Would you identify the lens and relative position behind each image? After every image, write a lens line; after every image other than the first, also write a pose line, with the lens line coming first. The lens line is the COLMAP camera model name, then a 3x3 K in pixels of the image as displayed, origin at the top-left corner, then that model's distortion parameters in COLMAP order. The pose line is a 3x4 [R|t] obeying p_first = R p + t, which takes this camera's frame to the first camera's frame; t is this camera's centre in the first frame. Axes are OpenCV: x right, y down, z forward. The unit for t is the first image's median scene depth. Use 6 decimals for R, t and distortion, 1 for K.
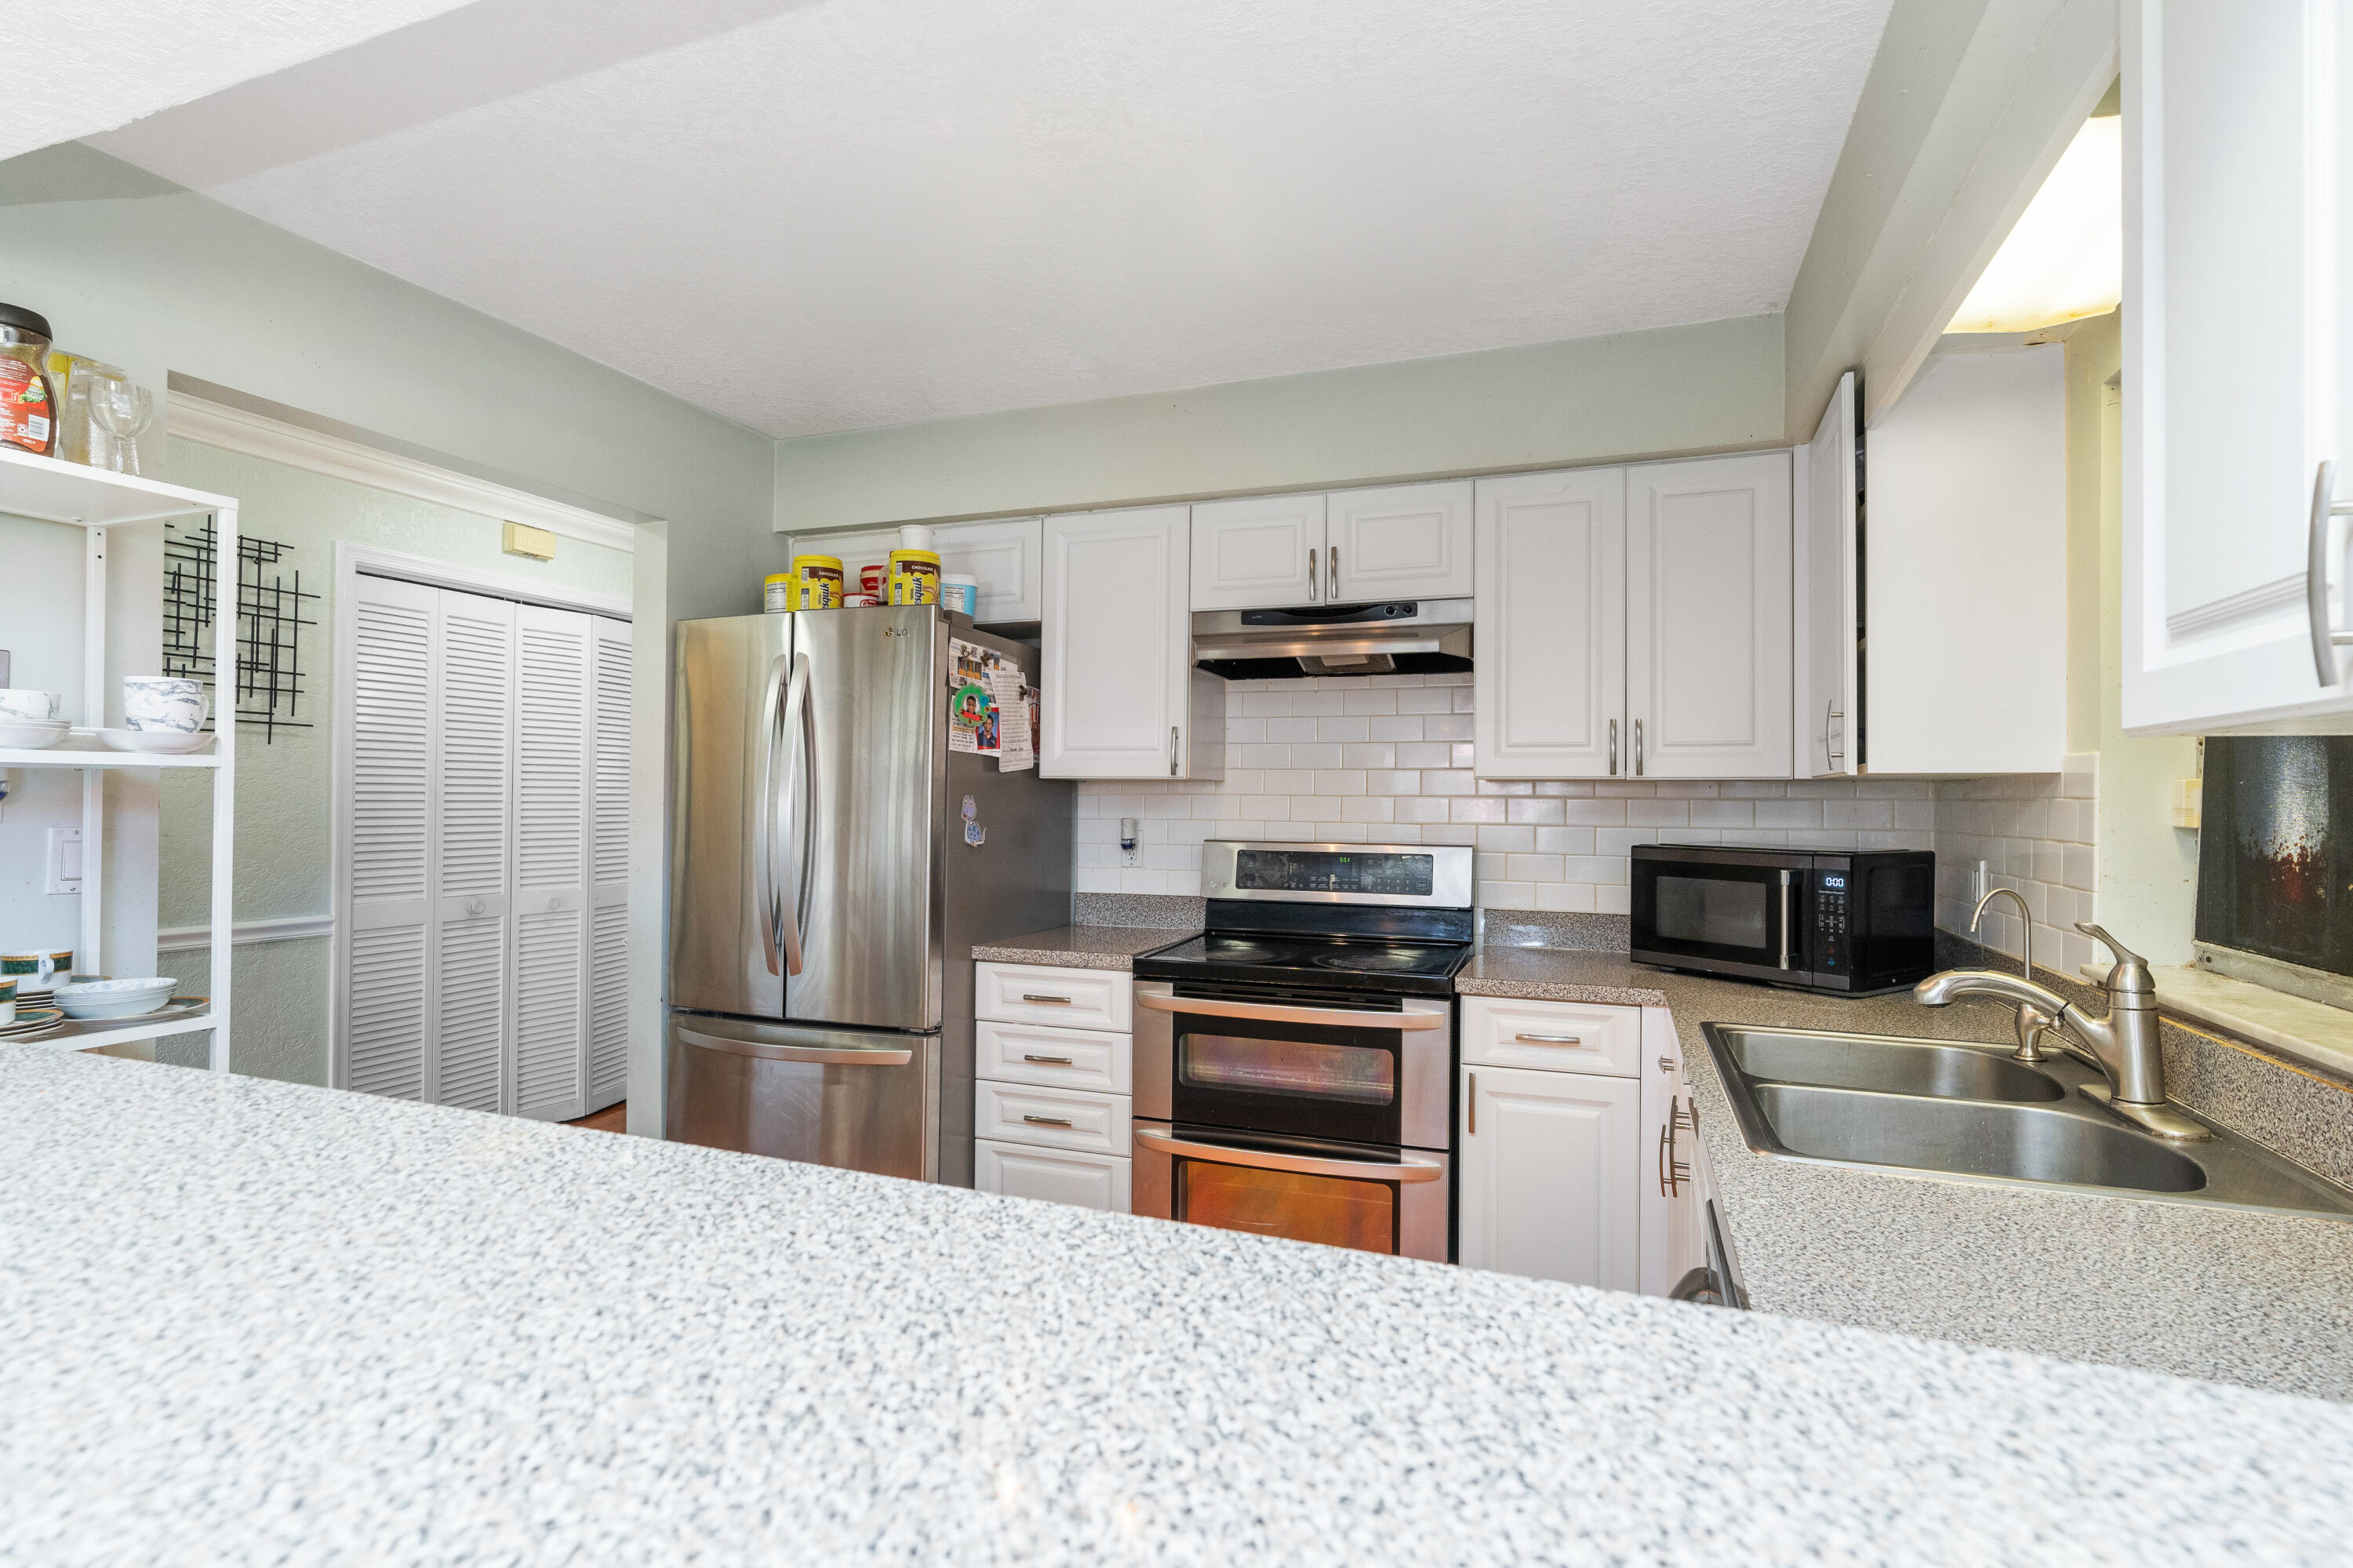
lens RADIAL K [[1161.4, 0, 1167.6], [0, 1161.4, 786.5], [0, 0, 1]] dist [-0.005593, 0.005262]
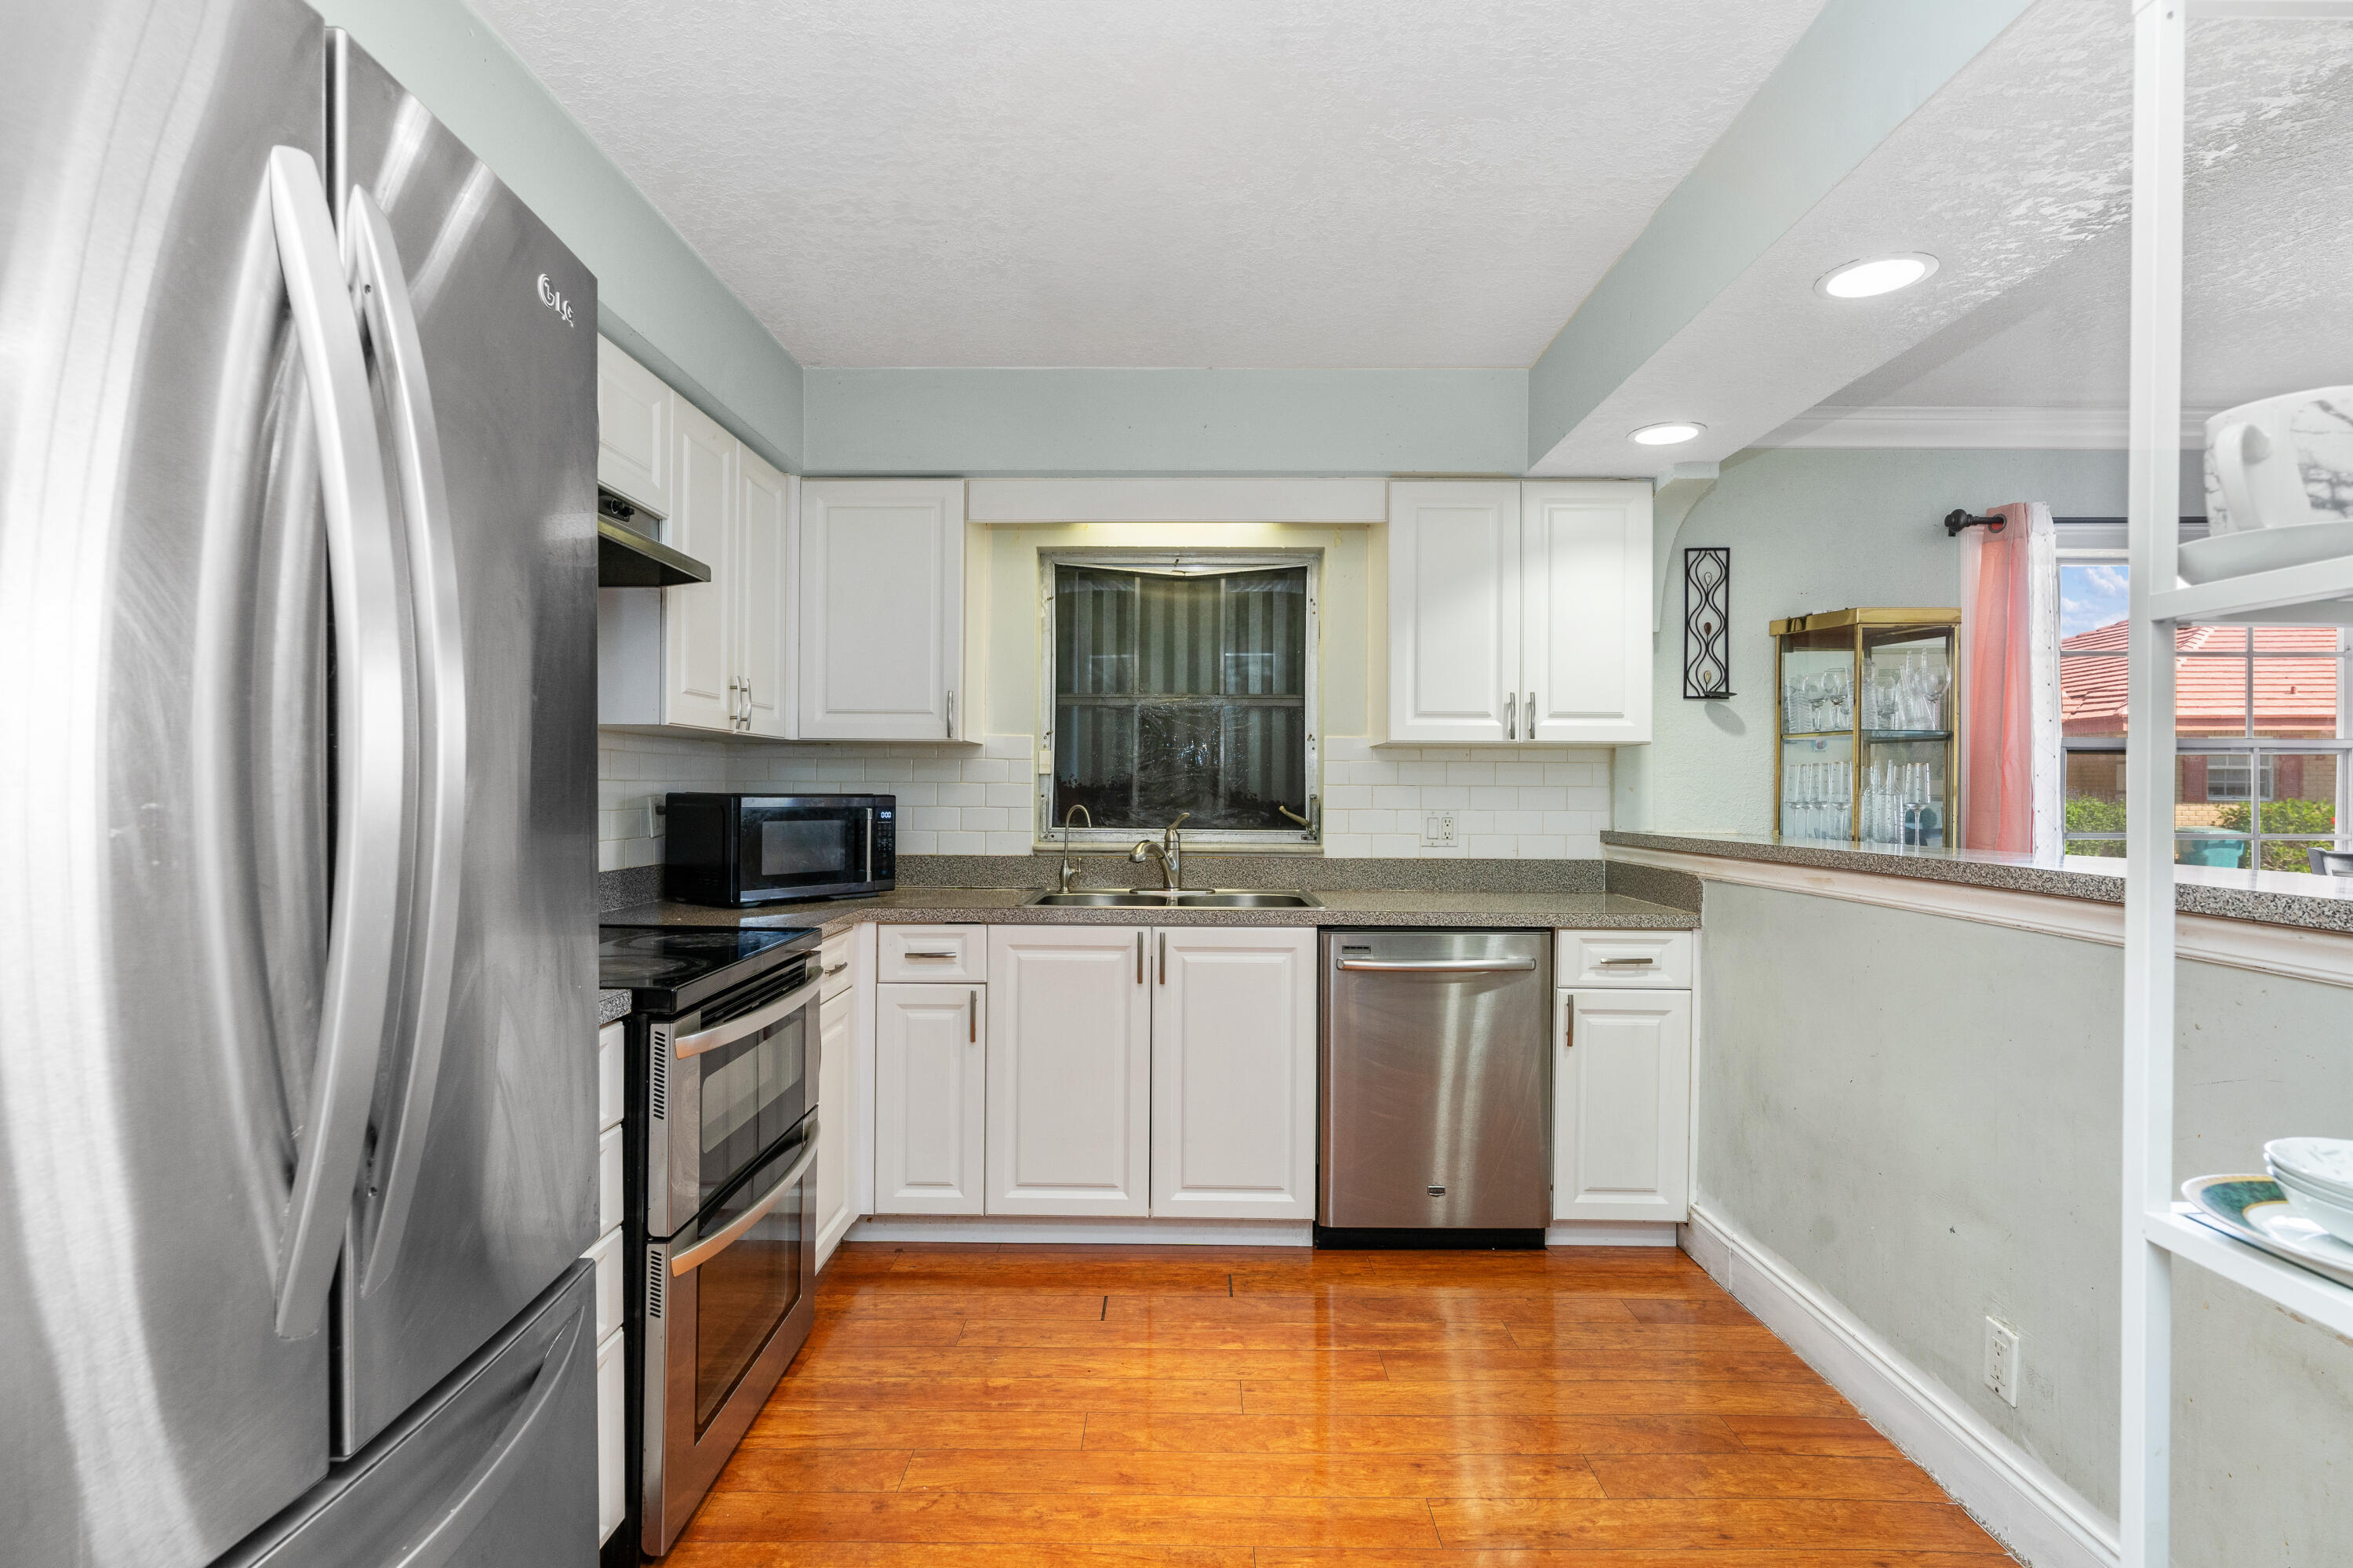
lens RADIAL K [[1129.2, 0, 1182.6], [0, 1129.2, 771.3], [0, 0, 1]] dist [-0.006508, -0.000003]
pose [[-0.356727, 0.002426, 0.934206, -0.683548], [-0.019771, 0.999753, -0.010146, 0.029806], [-0.933999, -0.022089, -0.356591, 0.939178]]
